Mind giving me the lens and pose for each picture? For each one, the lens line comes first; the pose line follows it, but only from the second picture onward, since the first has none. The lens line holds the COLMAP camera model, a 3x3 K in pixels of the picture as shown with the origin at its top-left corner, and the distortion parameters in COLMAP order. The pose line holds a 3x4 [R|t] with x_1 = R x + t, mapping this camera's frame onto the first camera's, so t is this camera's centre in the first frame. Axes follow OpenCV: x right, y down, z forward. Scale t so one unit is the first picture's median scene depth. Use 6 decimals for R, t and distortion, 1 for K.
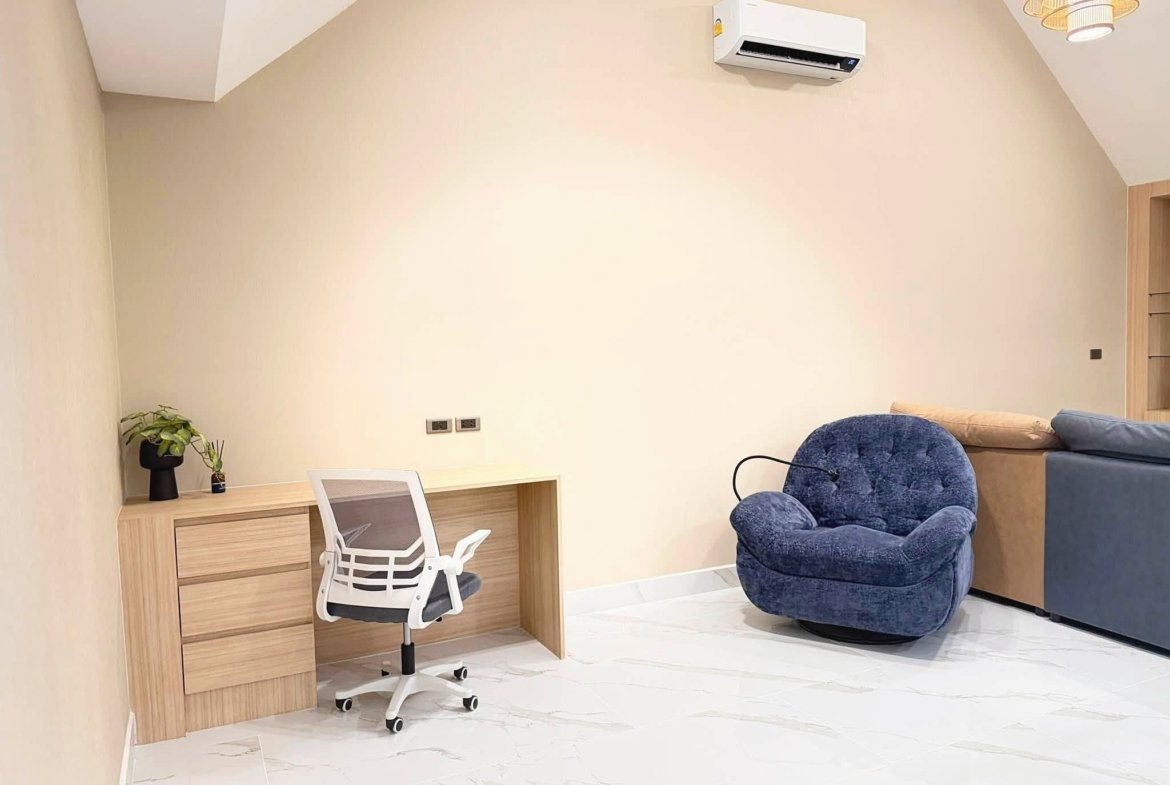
lens RADIAL K [[820.0, 0, 588.8], [0, 820.0, 401.9], [0, 0, 1]] dist [0.032100, -0.032389]
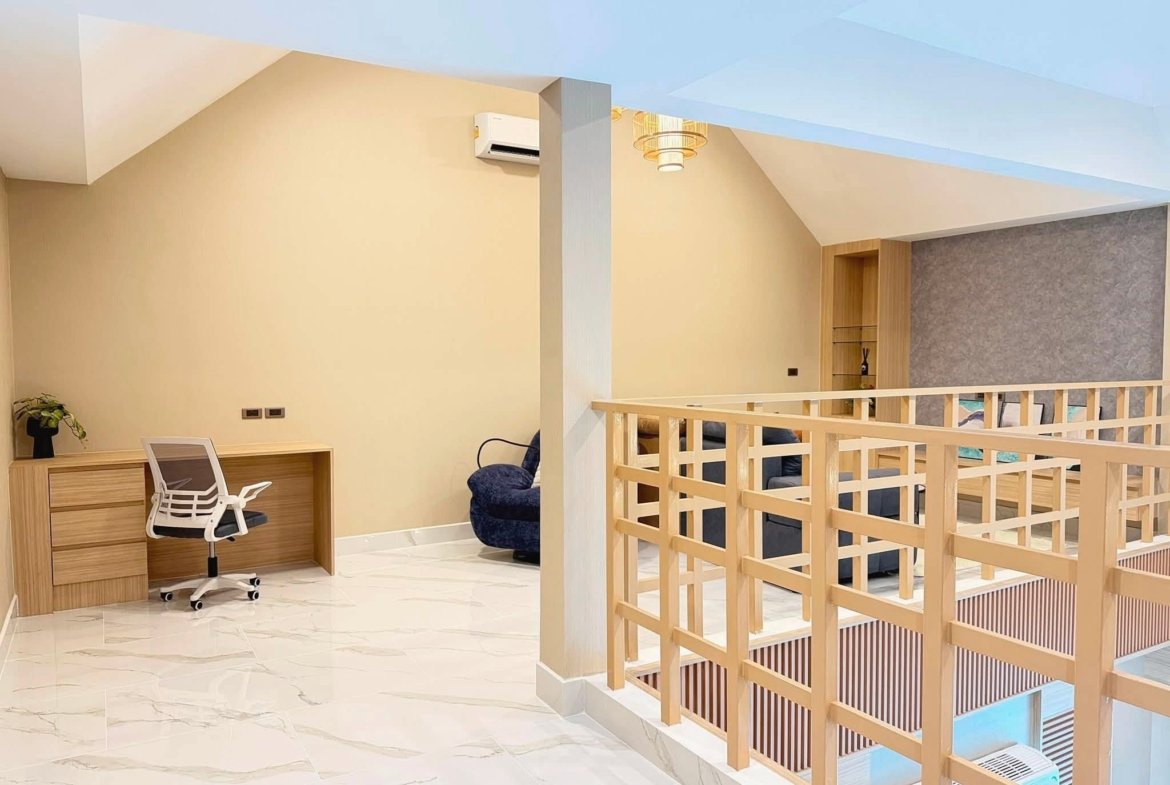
lens RADIAL K [[820.0, 0, 585.4], [0, 820.0, 397.7], [0, 0, 1]] dist [0.032100, -0.032389]
pose [[0.997276, 0.017516, 0.071649, 0.345381], [-0.016466, 0.999749, -0.015216, 0.017493], [-0.071898, 0.013995, 0.997314, -0.547484]]
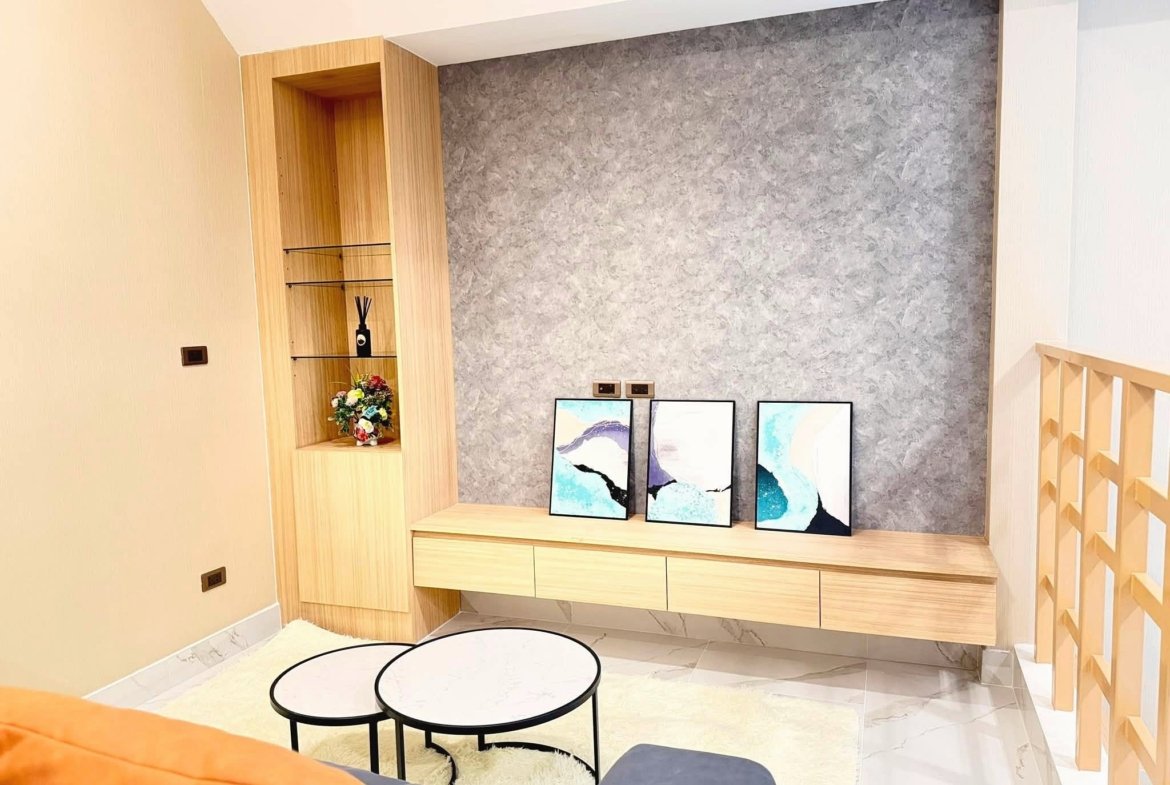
lens RADIAL K [[820.0, 0, 582.2], [0, 820.0, 427.1], [0, 0, 1]] dist [0.032100, -0.032389]
pose [[0.721654, -0.076828, 0.687977, 0.784145], [0.050402, 0.997016, 0.058470, -0.054483], [-0.690416, -0.007519, 0.723373, 0.811110]]
